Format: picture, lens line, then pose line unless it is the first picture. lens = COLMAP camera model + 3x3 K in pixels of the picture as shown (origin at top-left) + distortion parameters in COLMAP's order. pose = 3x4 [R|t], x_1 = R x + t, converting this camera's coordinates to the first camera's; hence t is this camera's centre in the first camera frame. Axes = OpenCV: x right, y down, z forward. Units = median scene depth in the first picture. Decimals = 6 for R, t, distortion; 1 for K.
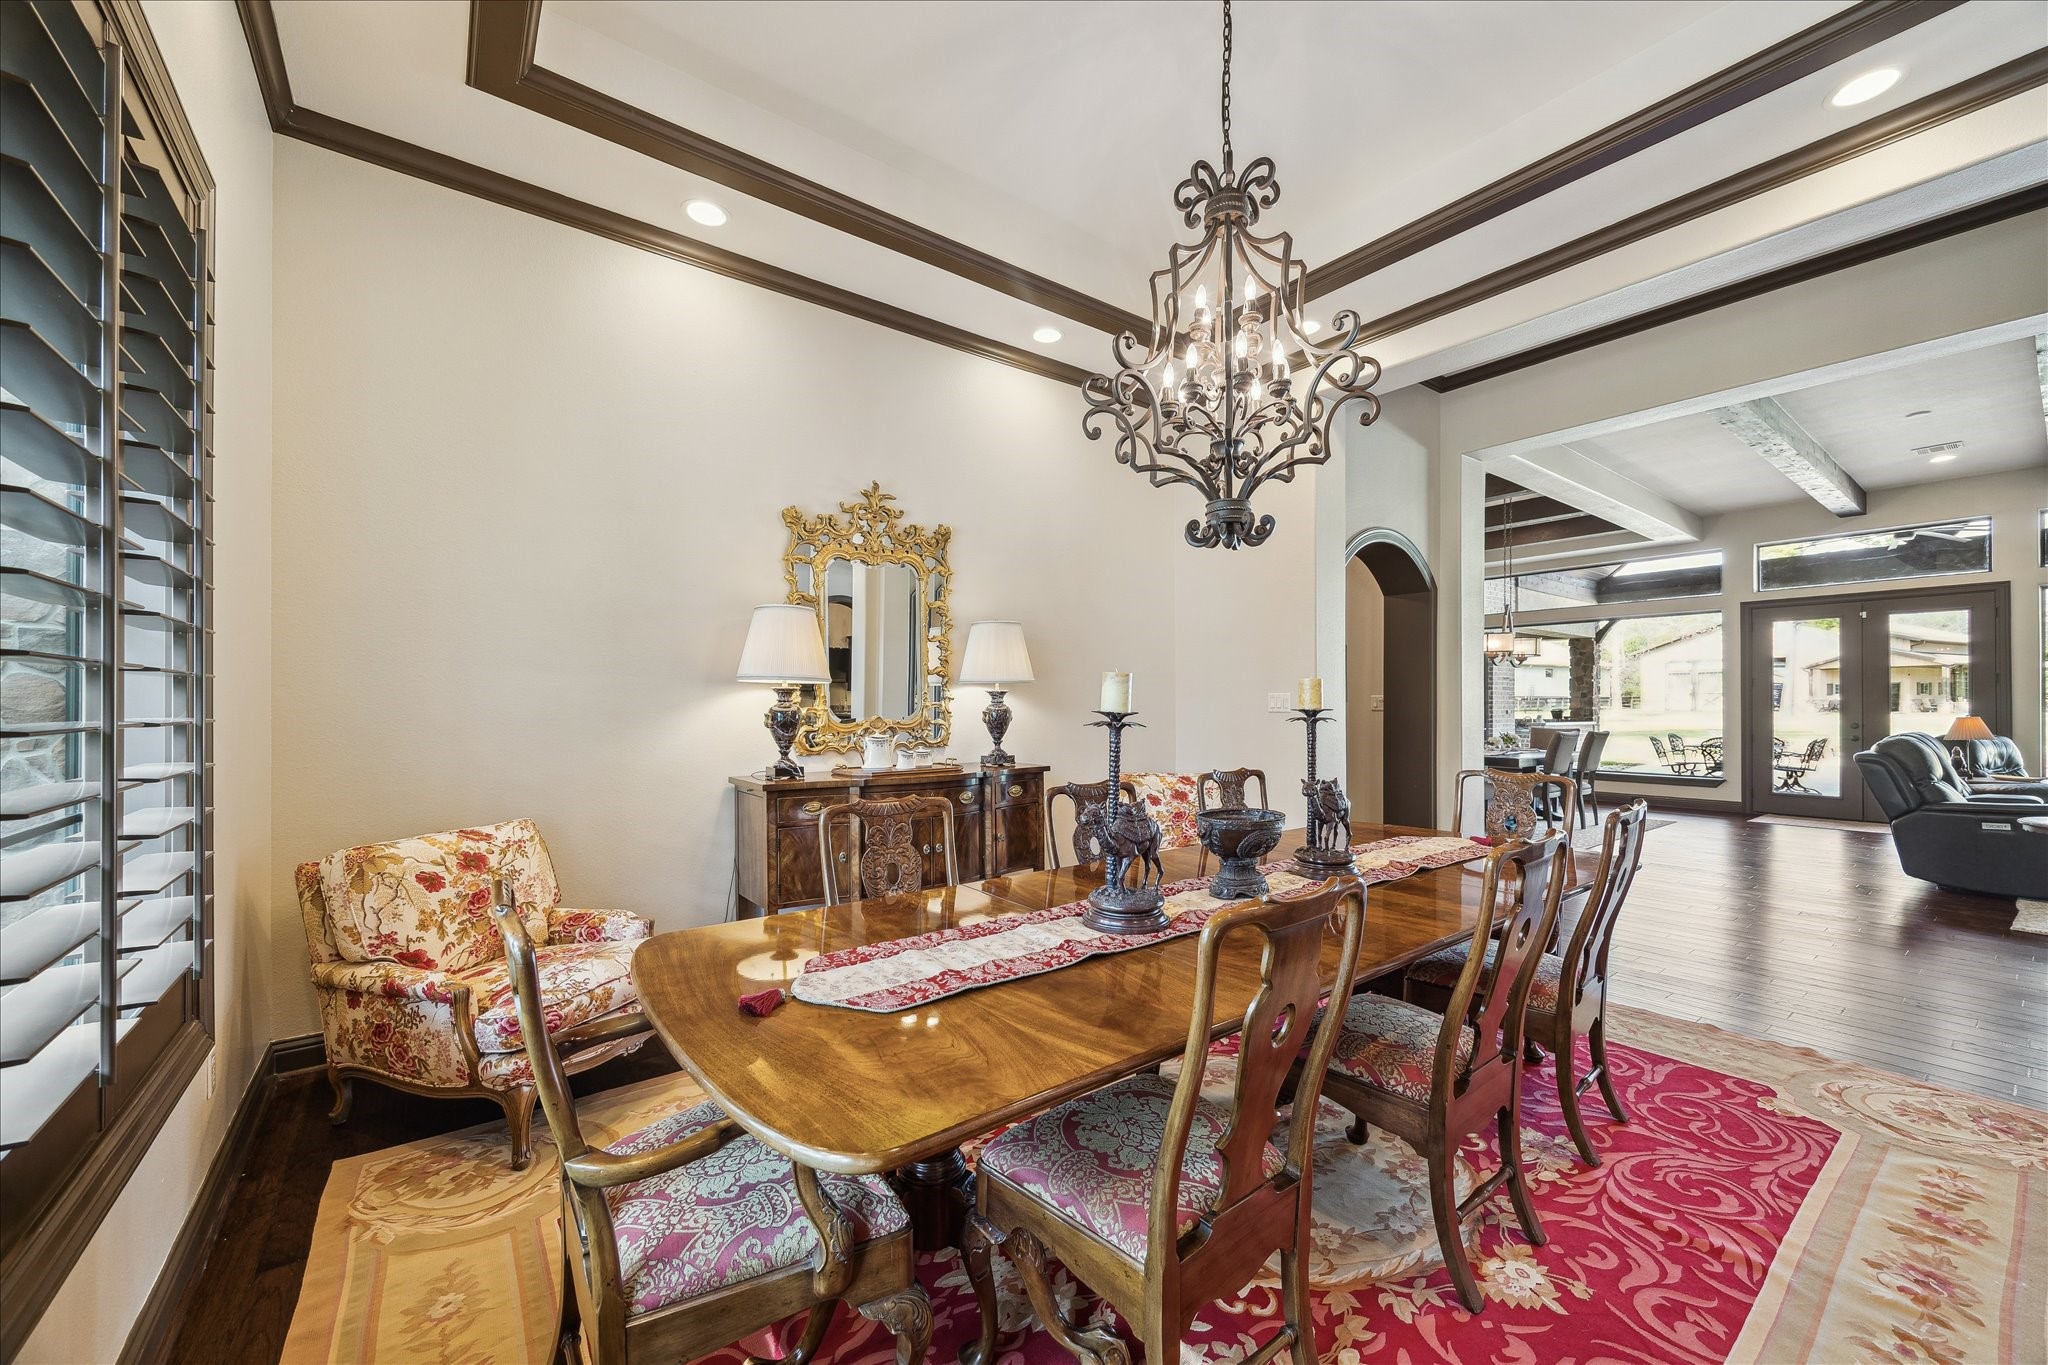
lens RADIAL K [[788.4, 0, 1028.8], [0, 788.4, 698.8], [0, 0, 1]] dist [0.003159, 0.000871]
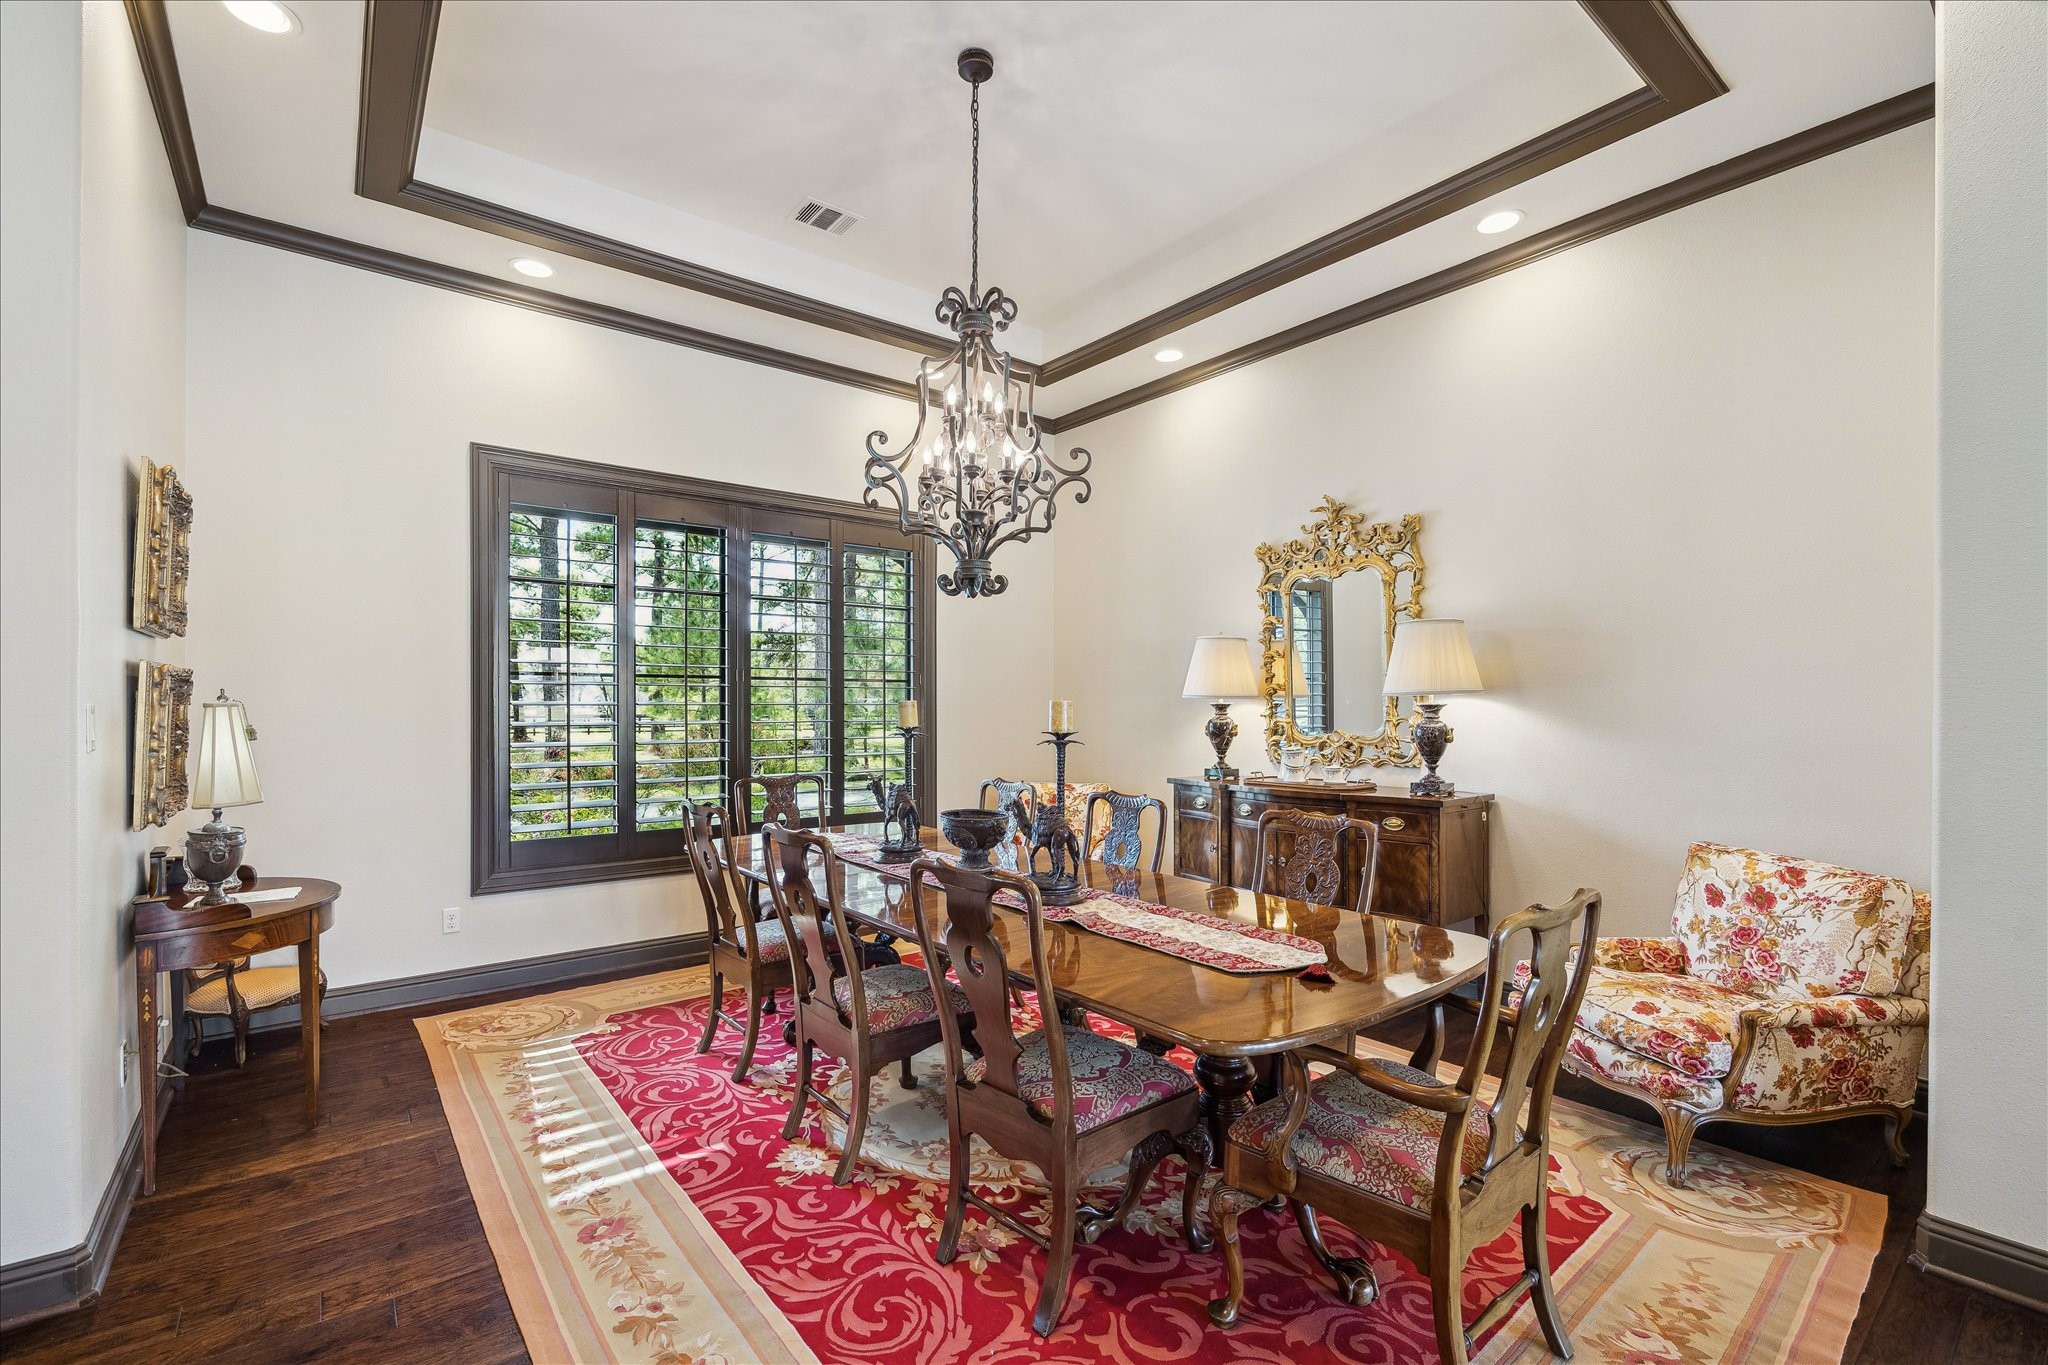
lens RADIAL K [[923.1, 0, 1043.1], [0, 923.1, 700.8], [0, 0, 1]] dist [-0.000067, -0.000116]
pose [[0.021971, -0.004161, -0.999750, 1.158956], [0.002022, 0.999989, -0.004117, -0.013566], [0.999757, -0.001931, 0.021979, 0.729231]]
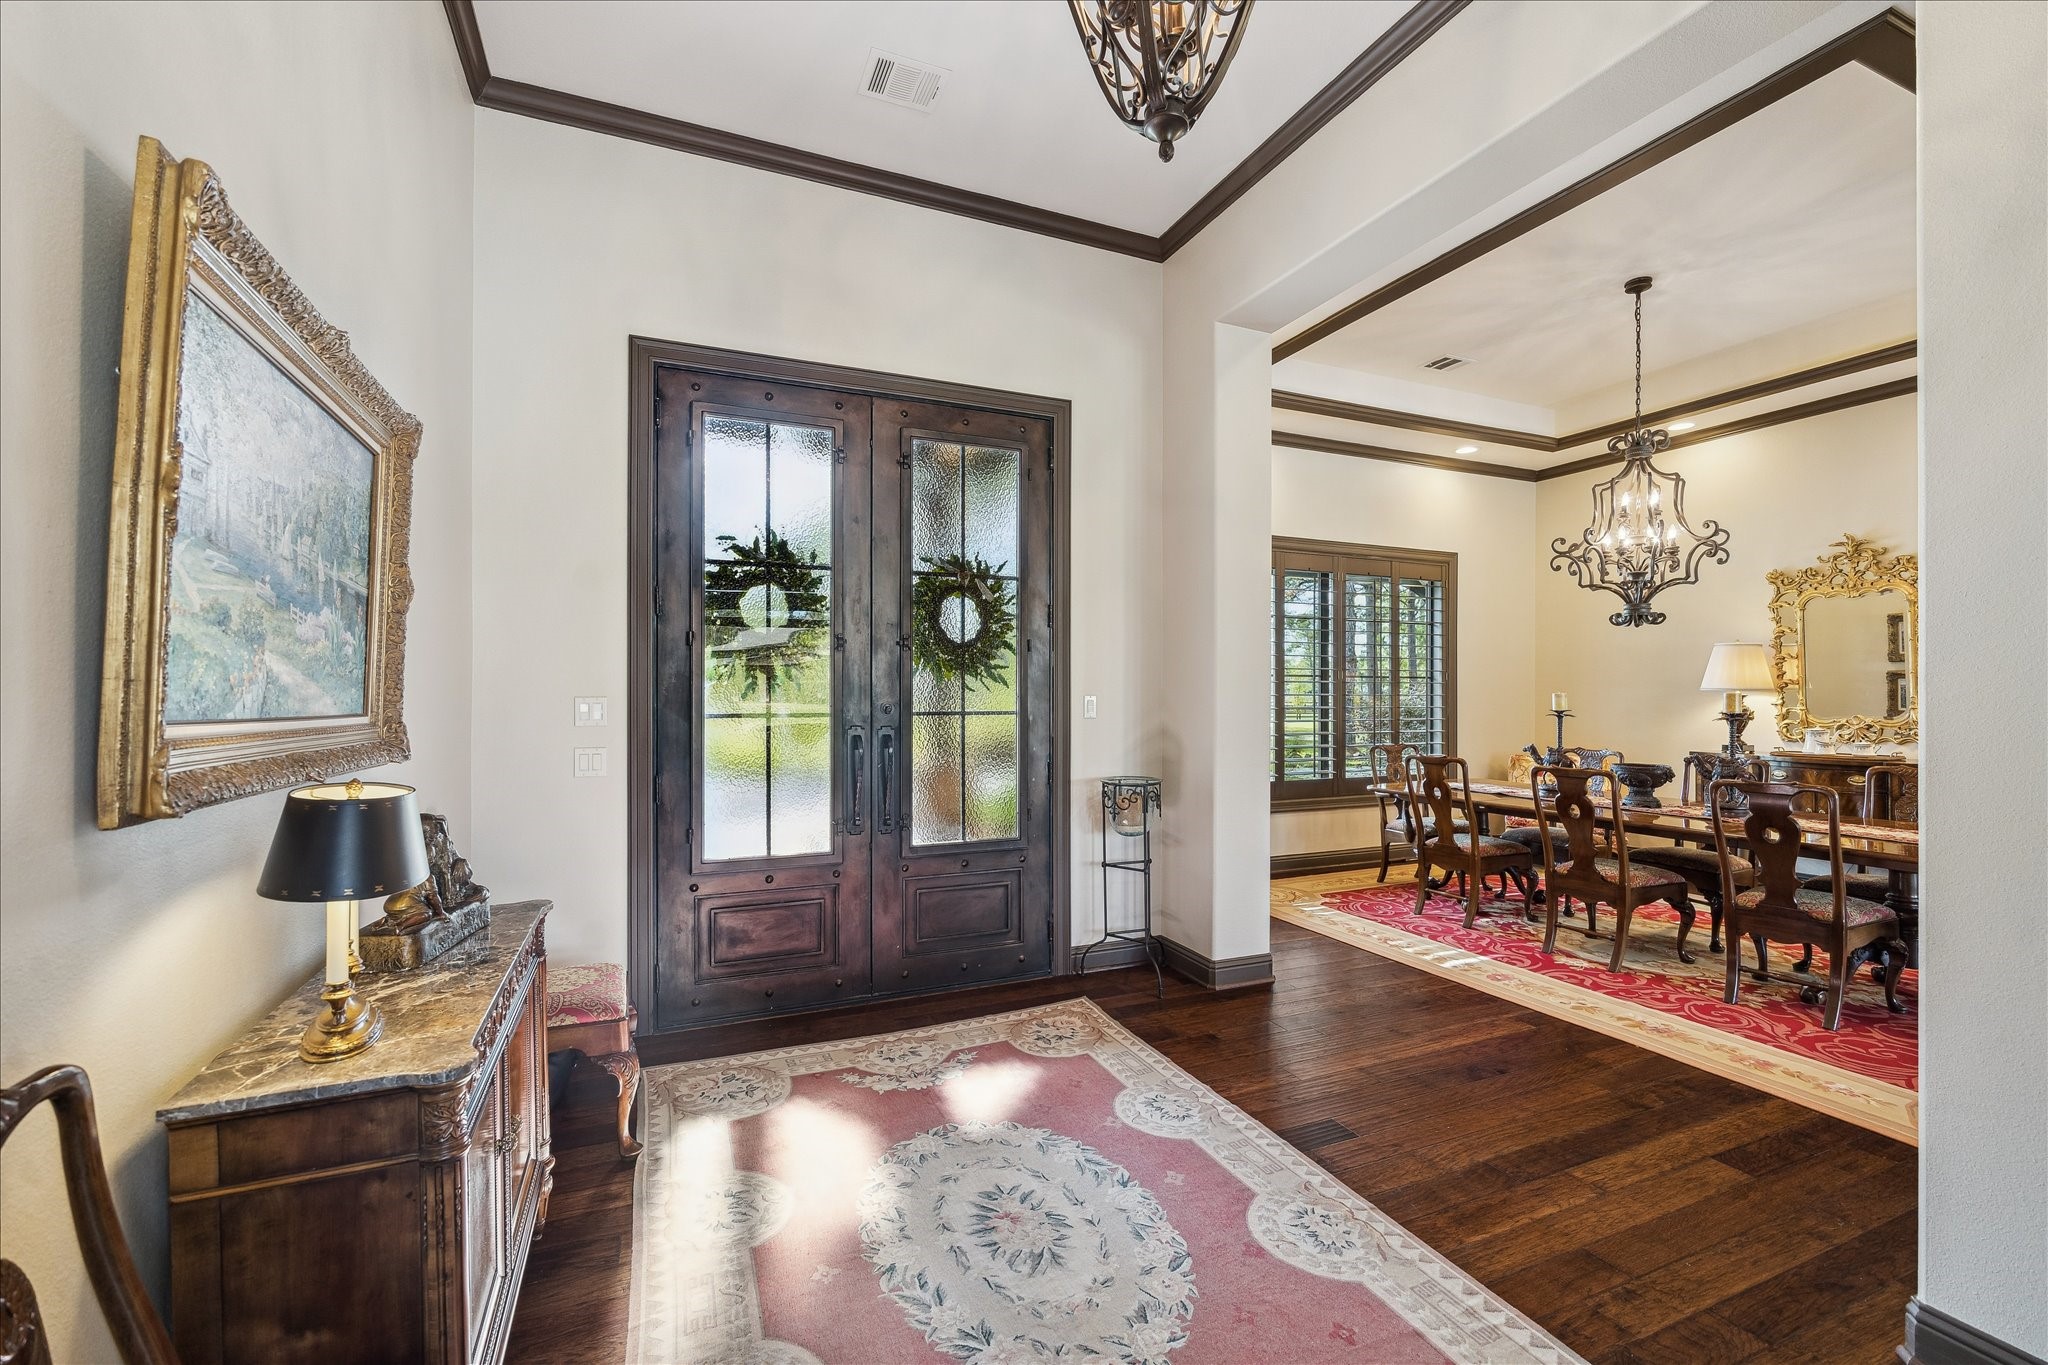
lens RADIAL K [[923.1, 0, 1020.8], [0, 923.1, 676.5], [0, 0, 1]] dist [-0.000067, -0.000116]
pose [[-0.230278, -0.019211, -0.972935, 1.885767], [-0.004151, 0.999815, -0.018759, -0.009824], [0.973116, -0.000281, -0.230316, 0.041839]]
